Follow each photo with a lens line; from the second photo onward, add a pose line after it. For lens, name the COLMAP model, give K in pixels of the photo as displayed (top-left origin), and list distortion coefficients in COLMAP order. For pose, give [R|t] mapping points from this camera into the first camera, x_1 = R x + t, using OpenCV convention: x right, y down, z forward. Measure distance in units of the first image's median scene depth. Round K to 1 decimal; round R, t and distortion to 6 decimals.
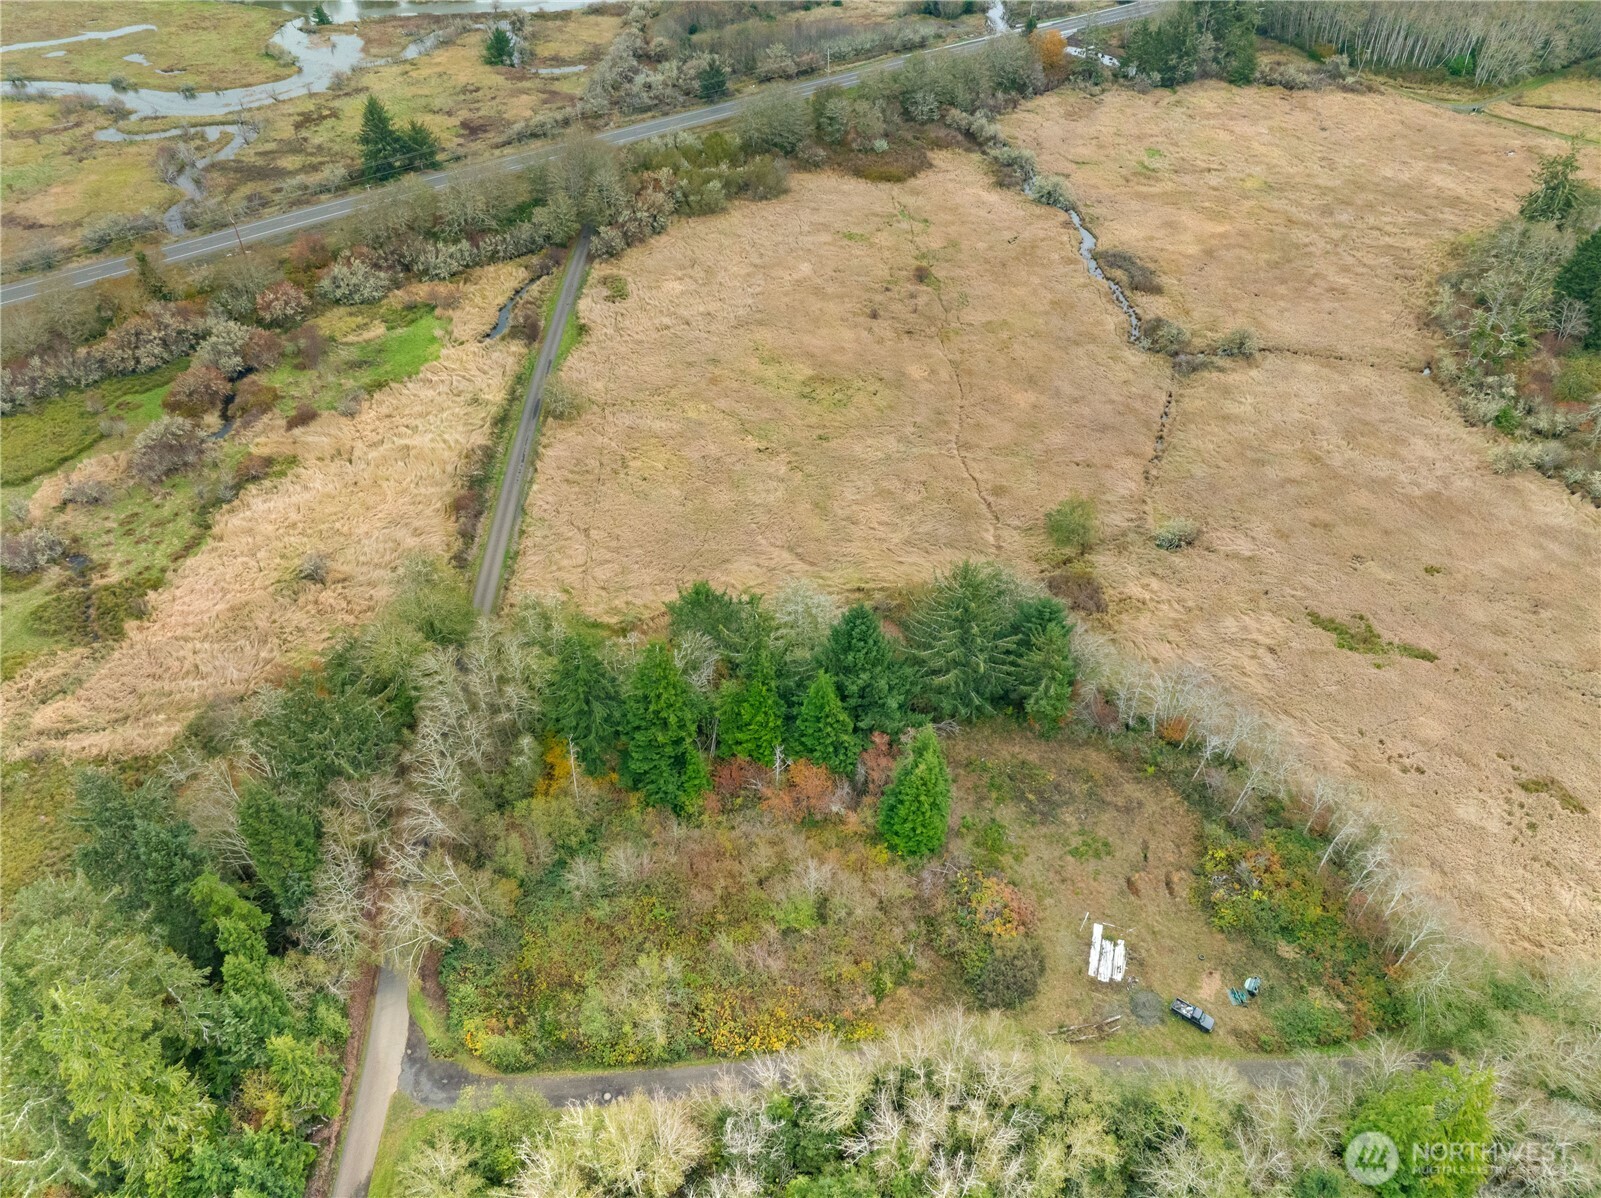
lens RADIAL K [[1131.2, 0, 800.5], [0, 1131.2, 599.0], [0, 0, 1]] dist [-0.053501, 0.027305]
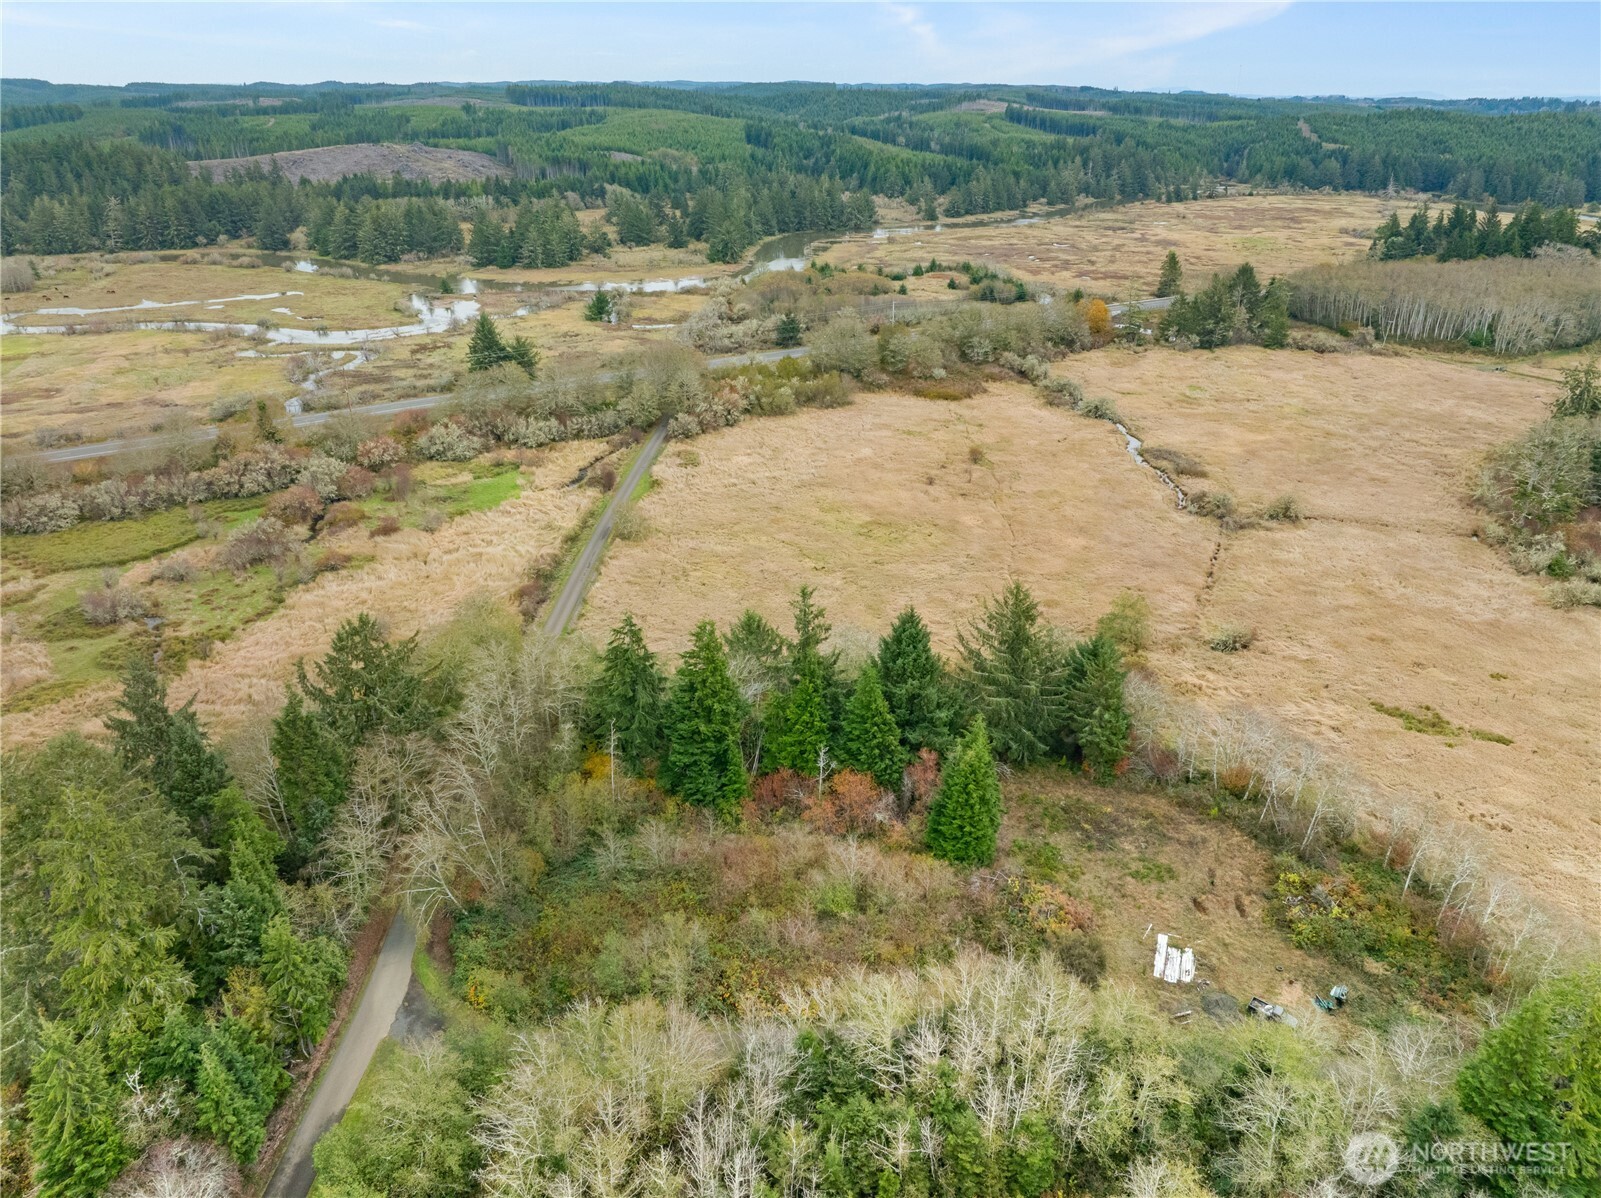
lens RADIAL K [[1132.5, 0, 800.5], [0, 1132.5, 599.0], [0, 0, 1]] dist [-0.038198, -0.000100]
pose [[0.997874, 0.037299, -0.053453, 0.005896], [-0.051349, 0.954971, -0.292222, 0.206878], [0.040147, 0.294346, 0.954855, 0.020803]]
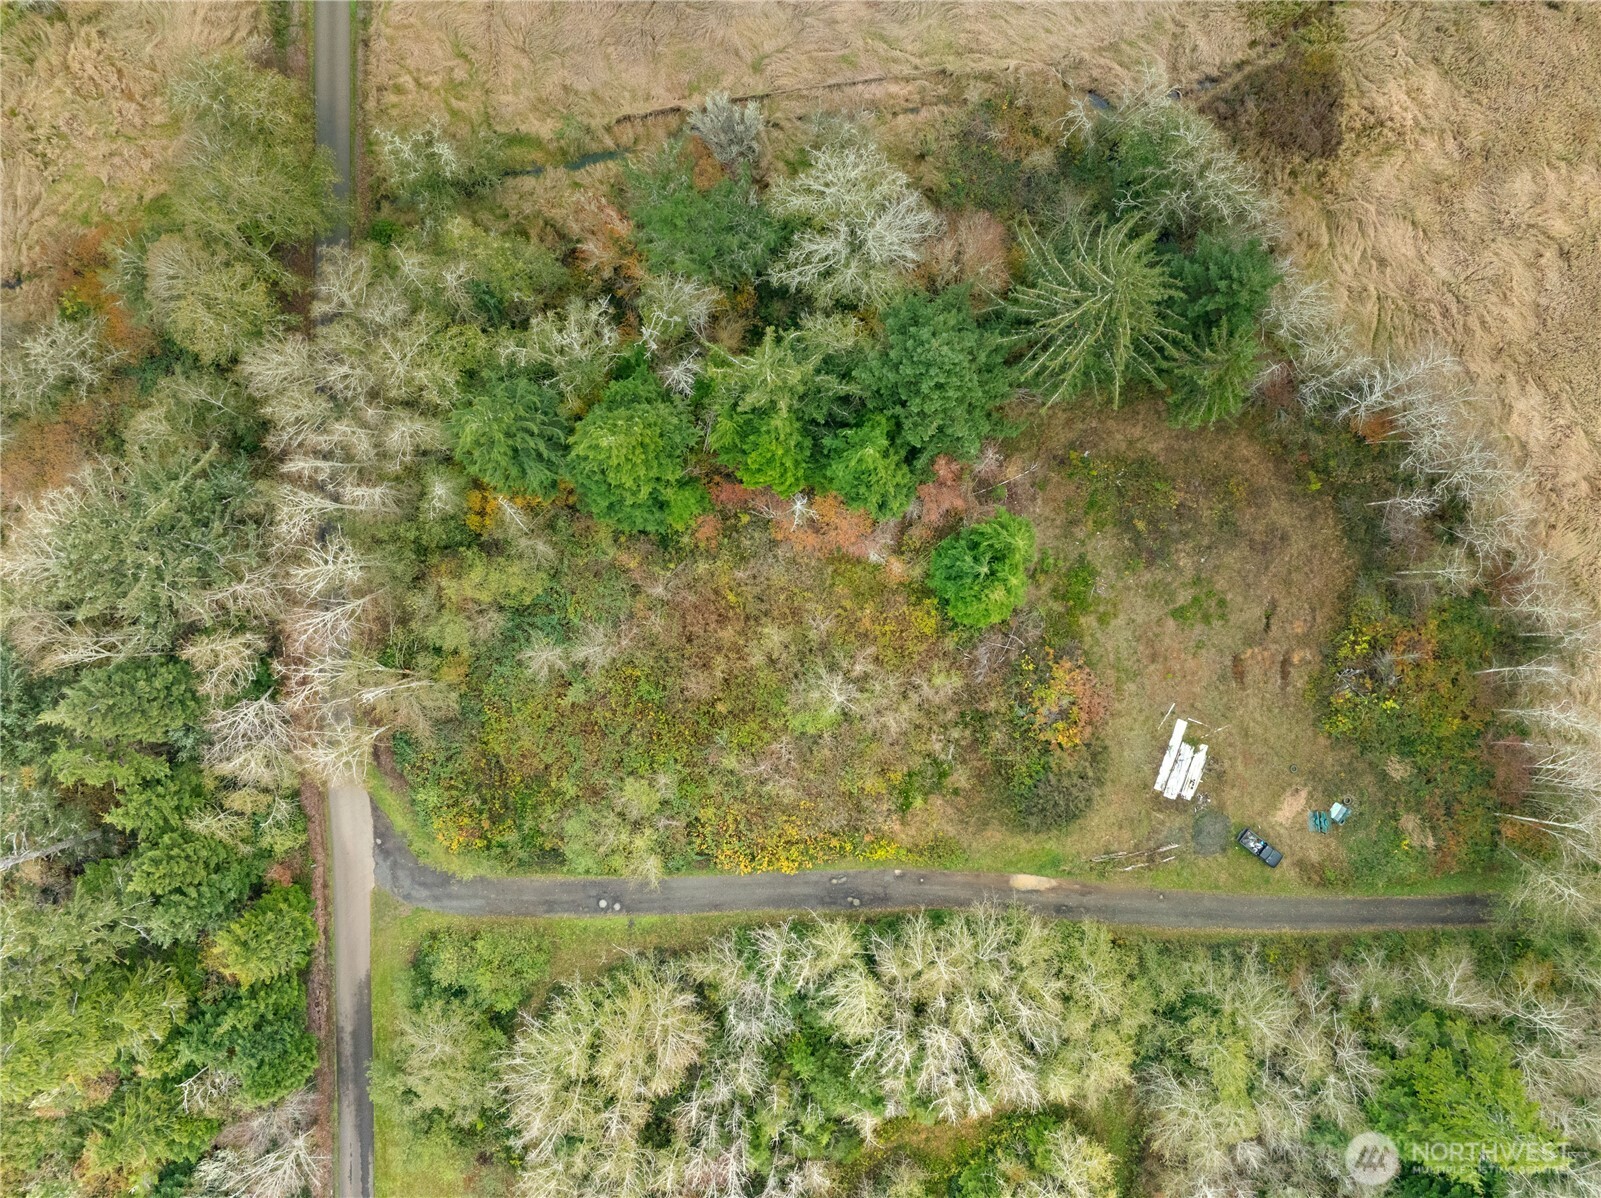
lens RADIAL K [[1132.5, 0, 800.5], [0, 1132.5, 599.0], [0, 0, 1]] dist [-0.038198, -0.000100]
pose [[0.999039, 0.043825, 0.000323, -0.011667], [-0.028178, 0.636676, 0.770616, -0.260979], [0.033567, -0.769885, 0.637300, 0.354924]]
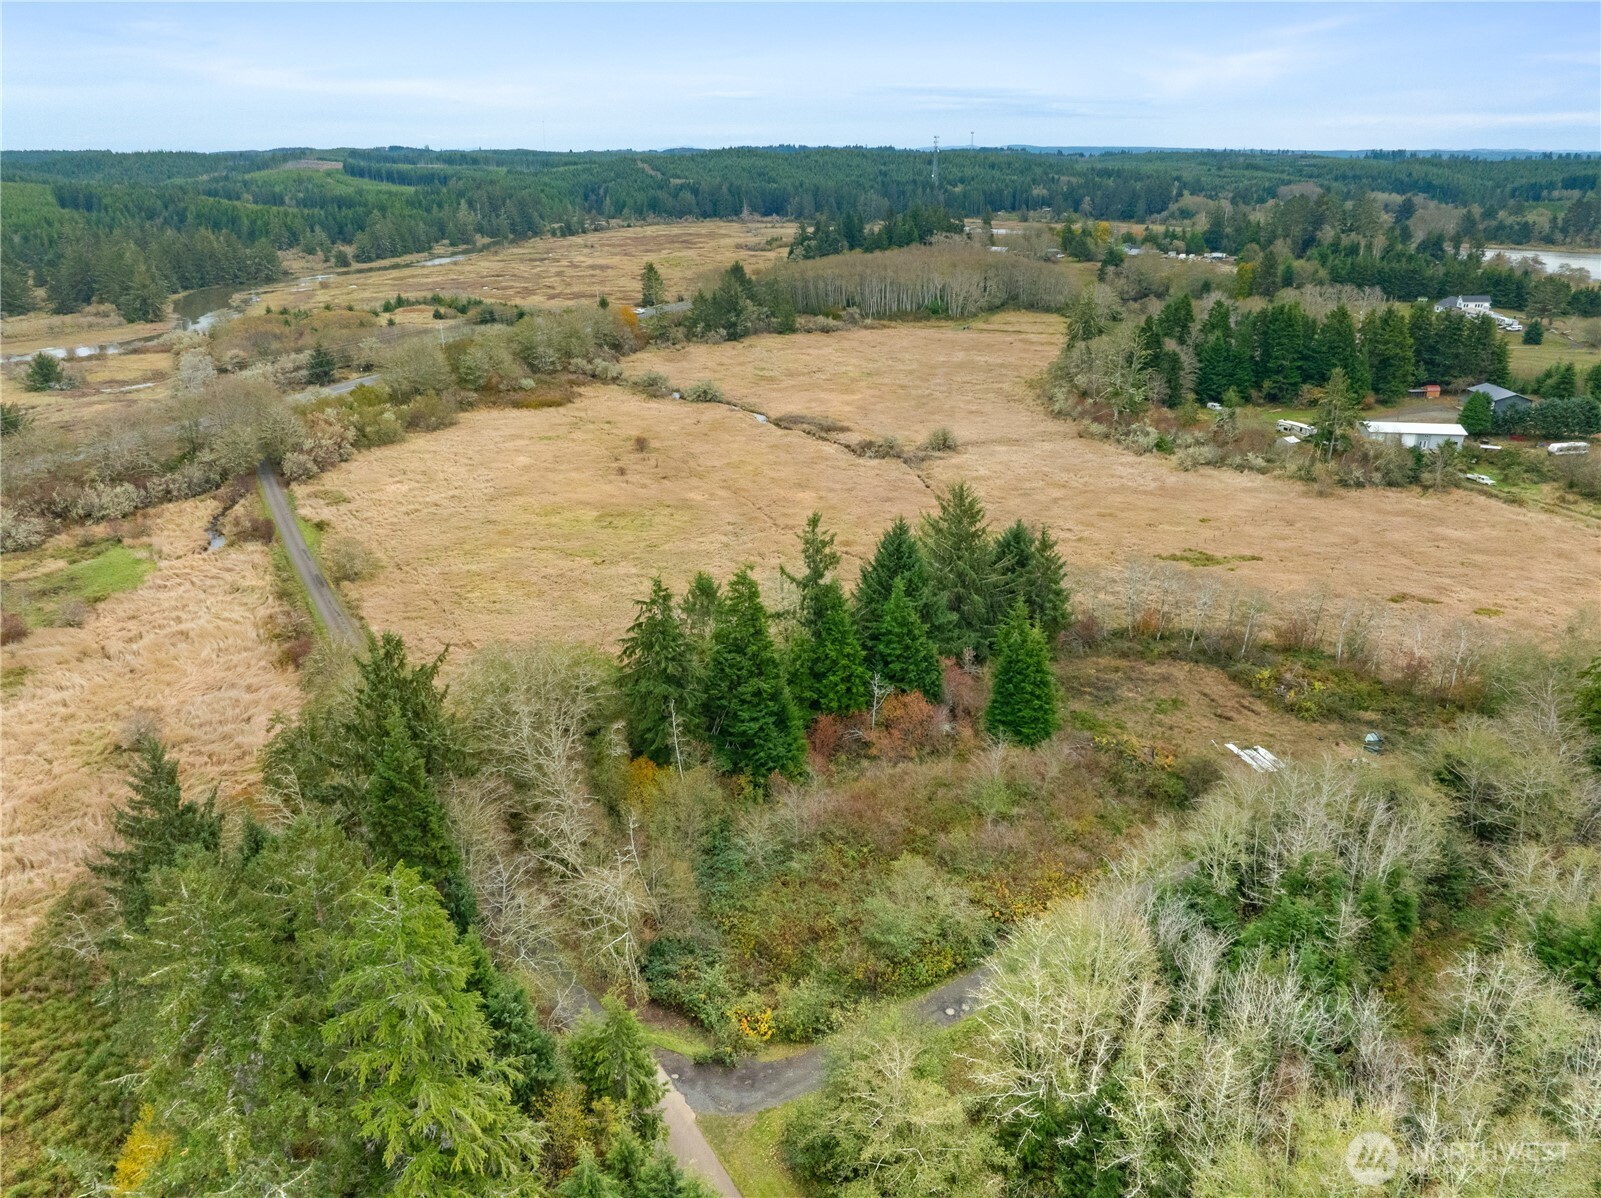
lens RADIAL K [[1132.5, 0, 800.5], [0, 1132.5, 599.0], [0, 0, 1]] dist [-0.038198, -0.000100]
pose [[0.874517, -0.178359, 0.451009, -0.334889], [0.322126, 0.908789, -0.265213, 0.209905], [-0.362568, 0.377215, 0.852205, 0.150892]]
